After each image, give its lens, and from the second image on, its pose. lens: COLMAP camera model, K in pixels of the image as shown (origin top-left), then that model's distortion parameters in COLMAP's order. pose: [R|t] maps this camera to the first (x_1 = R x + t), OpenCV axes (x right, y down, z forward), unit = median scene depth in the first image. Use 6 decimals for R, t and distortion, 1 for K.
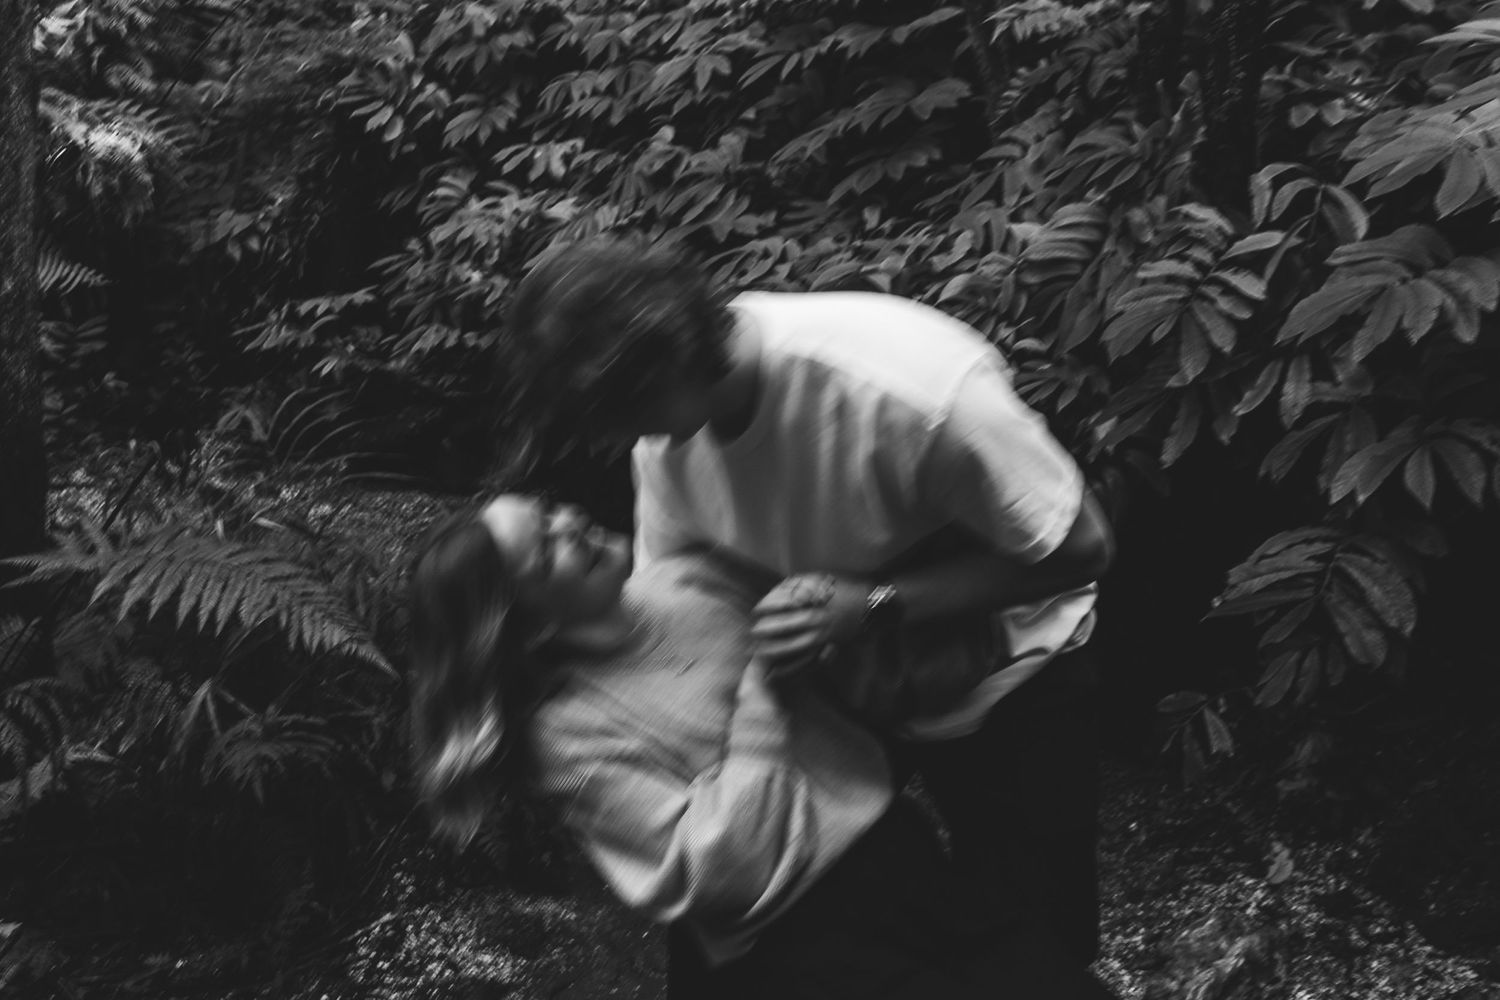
lens RADIAL K [[1901.7, 0, 750.0], [0, 1901.7, 500.0], [0, 0, 1]] dist [0.005342, 0.000030]
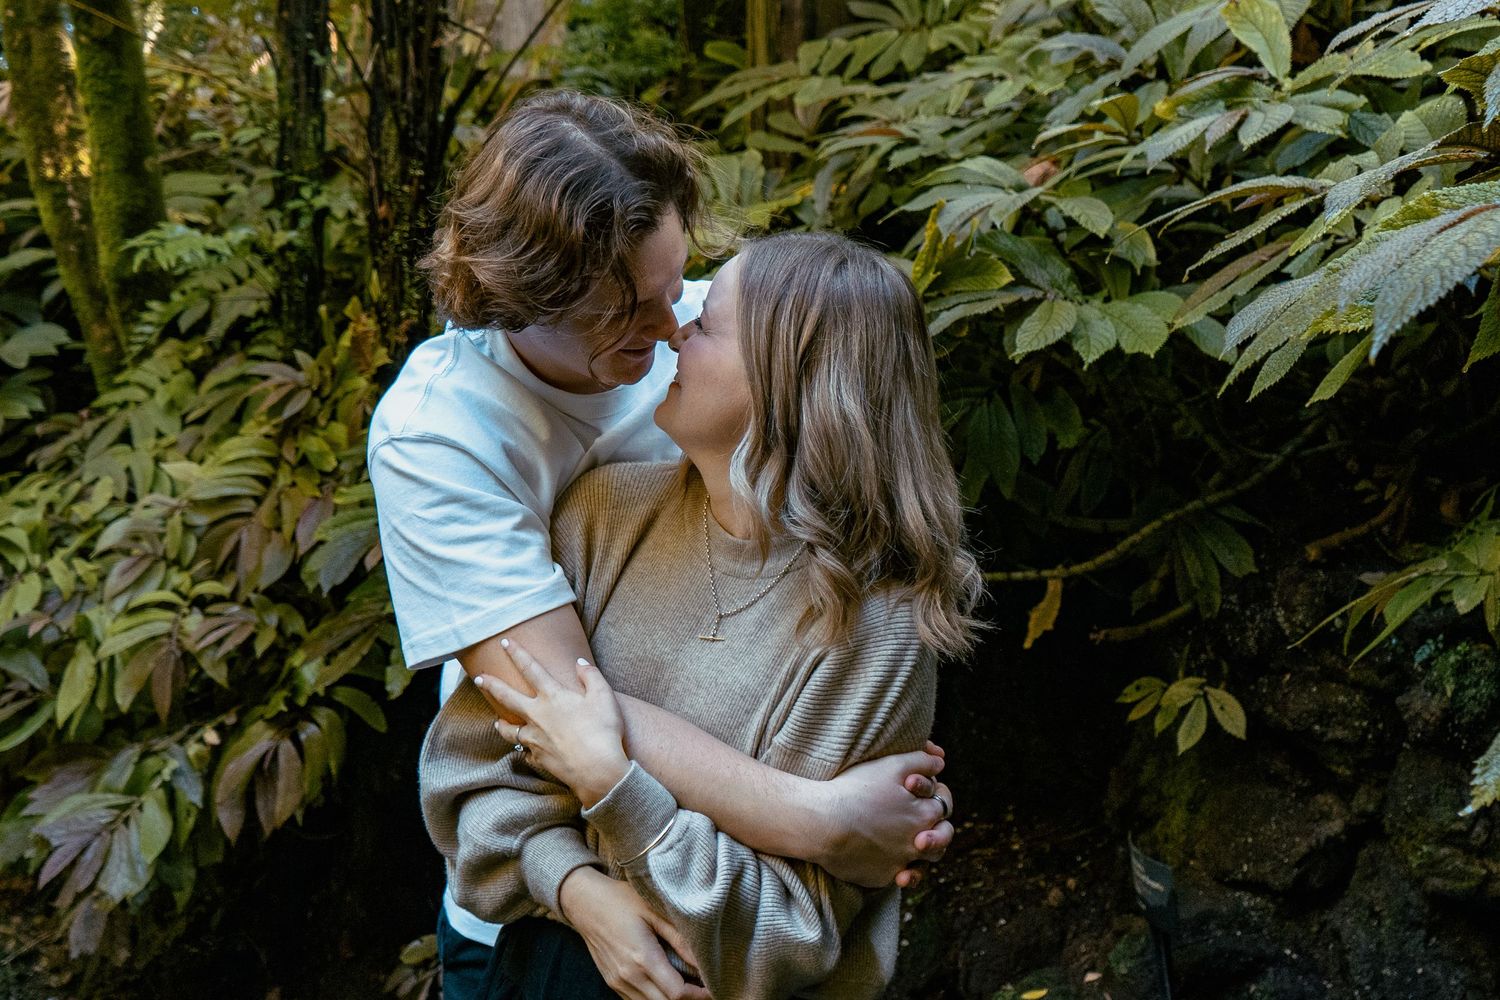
lens RADIAL K [[1901.7, 0, 750.0], [0, 1901.7, 500.0], [0, 0, 1]] dist [0.005342, 0.000030]
pose [[0.860949, -0.056481, 0.505546, -0.089302], [0.131995, 0.984582, -0.114788, 0.016026], [-0.491268, 0.165557, 0.855129, 0.077318]]
